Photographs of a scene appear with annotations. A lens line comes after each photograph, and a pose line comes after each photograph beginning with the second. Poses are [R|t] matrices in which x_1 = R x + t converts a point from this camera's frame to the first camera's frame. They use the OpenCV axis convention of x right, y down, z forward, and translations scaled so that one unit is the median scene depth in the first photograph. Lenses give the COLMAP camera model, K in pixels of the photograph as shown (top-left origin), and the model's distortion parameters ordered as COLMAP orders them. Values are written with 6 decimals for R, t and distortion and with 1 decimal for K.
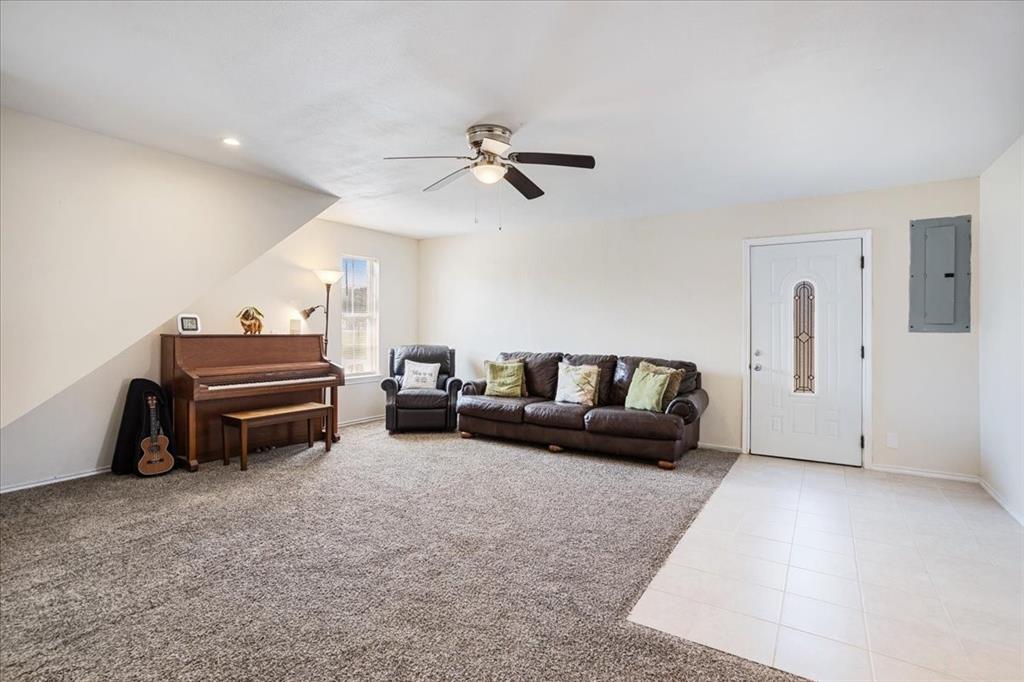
lens RADIAL K [[496.2, 0, 516.4], [0, 496.2, 334.7], [0, 0, 1]] dist [-0.012642, 0.004229]
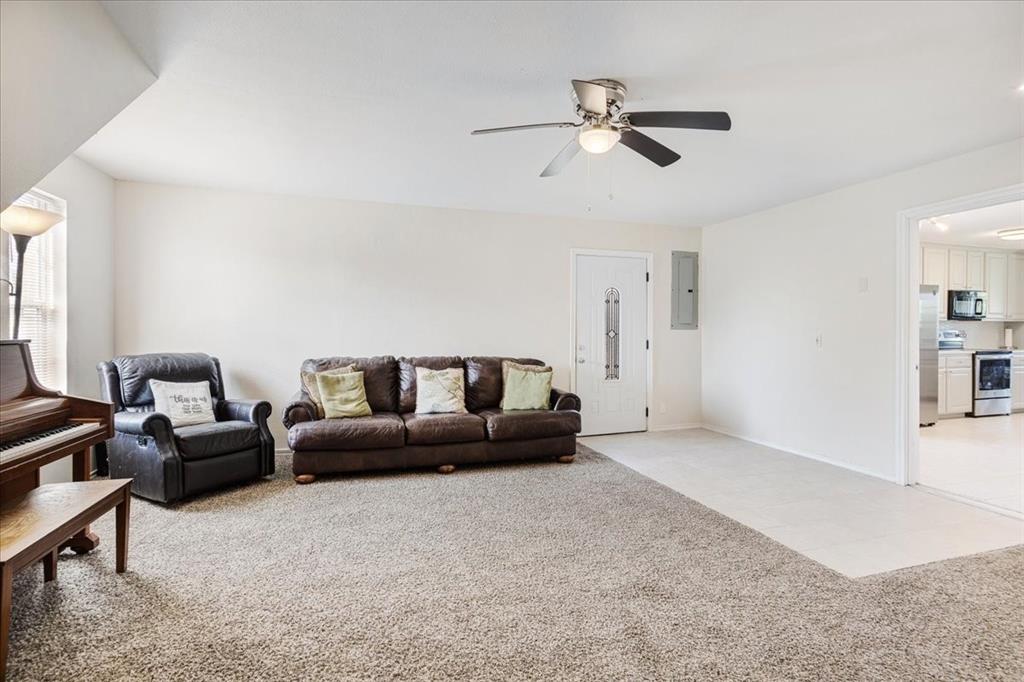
lens RADIAL K [[496.2, 0, 514.5], [0, 496.2, 342.0], [0, 0, 1]] dist [-0.012642, 0.004229]
pose [[0.648612, -0.023600, 0.760753, -0.482691], [0.006534, 0.999655, 0.025440, -0.007907], [-0.761091, -0.011530, 0.648543, 0.358255]]
